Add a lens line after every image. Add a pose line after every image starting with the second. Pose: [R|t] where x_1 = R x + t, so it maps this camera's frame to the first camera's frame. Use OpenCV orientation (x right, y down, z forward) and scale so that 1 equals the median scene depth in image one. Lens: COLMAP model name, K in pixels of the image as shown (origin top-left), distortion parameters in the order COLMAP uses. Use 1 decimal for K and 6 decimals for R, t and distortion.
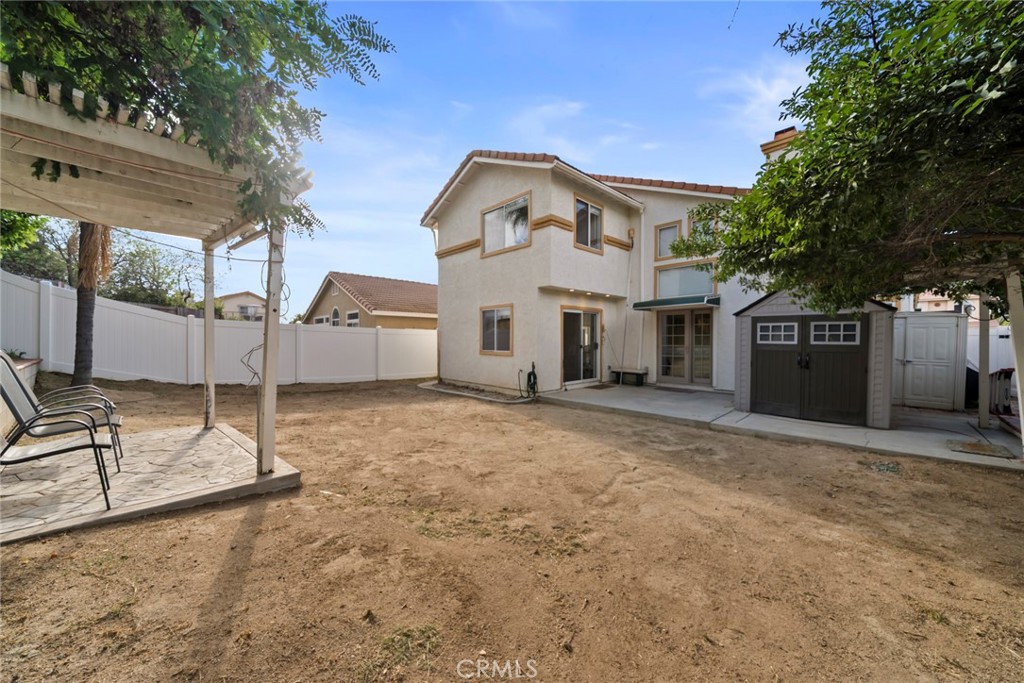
lens RADIAL K [[355.9, 0, 511.1], [0, 355.9, 345.4], [0, 0, 1]] dist [-0.002429, 0.000014]
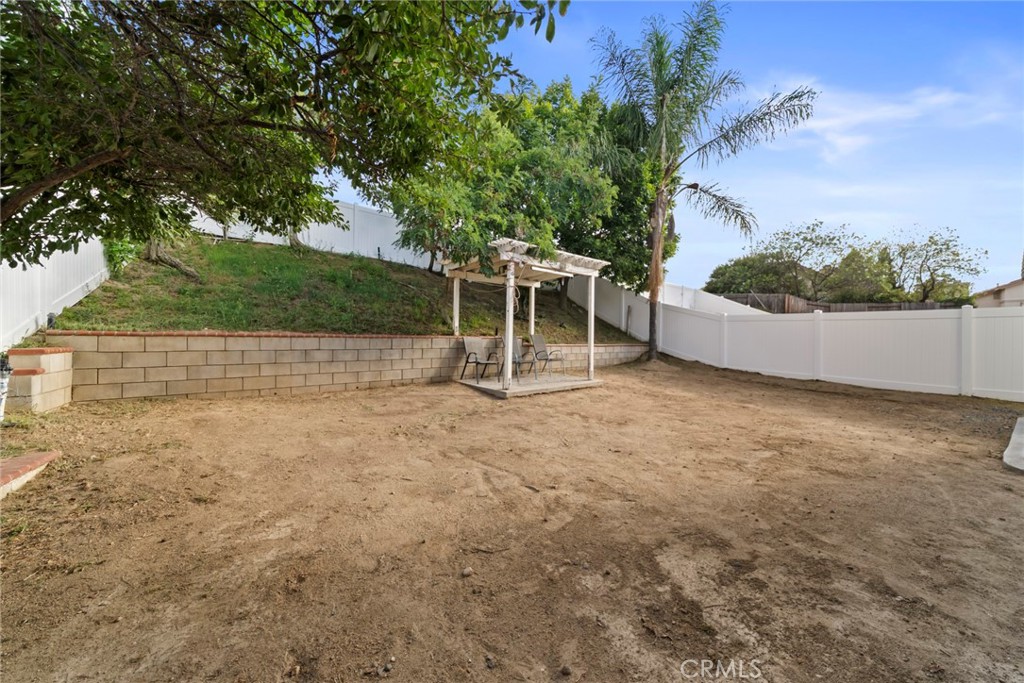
lens RADIAL K [[355.9, 0, 513.3], [0, 355.9, 340.3], [0, 0, 1]] dist [-0.002429, 0.000014]
pose [[-0.178595, -0.005131, -0.983909, 0.591971], [-0.016495, 0.999861, -0.002220, 0.032534], [0.983784, 0.015833, -0.178655, 0.614207]]
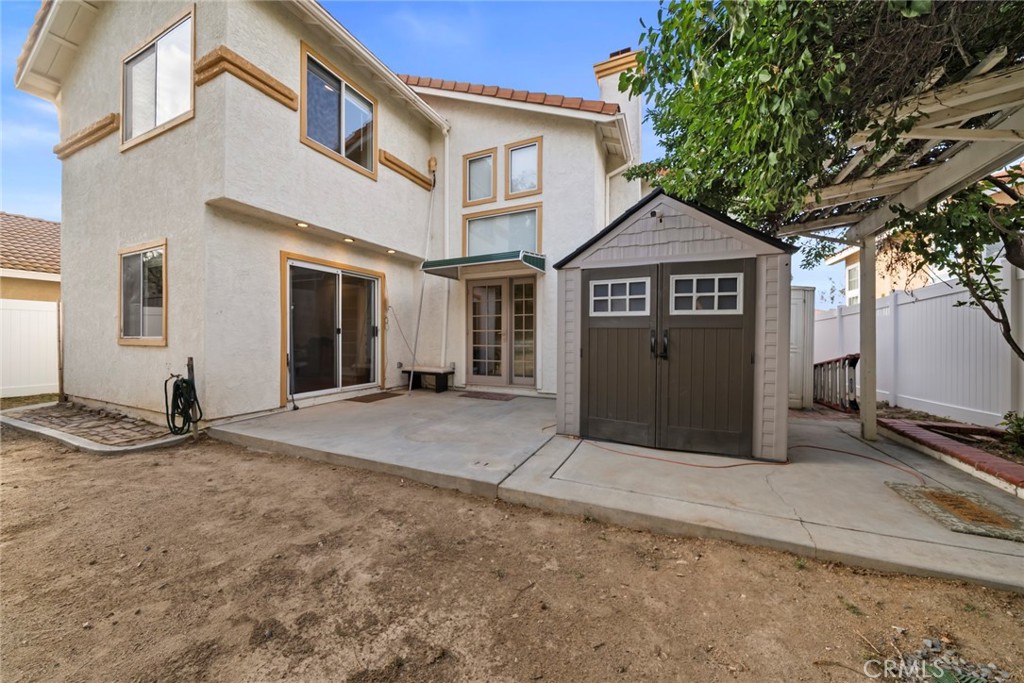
lens RADIAL K [[355.9, 0, 510.5], [0, 355.9, 340.8], [0, 0, 1]] dist [-0.002429, 0.000014]
pose [[0.929013, 0.000005, 0.370047, 0.349848], [0.002663, 0.999974, -0.006699, 0.035437], [-0.370038, 0.007209, 0.928989, 0.498514]]
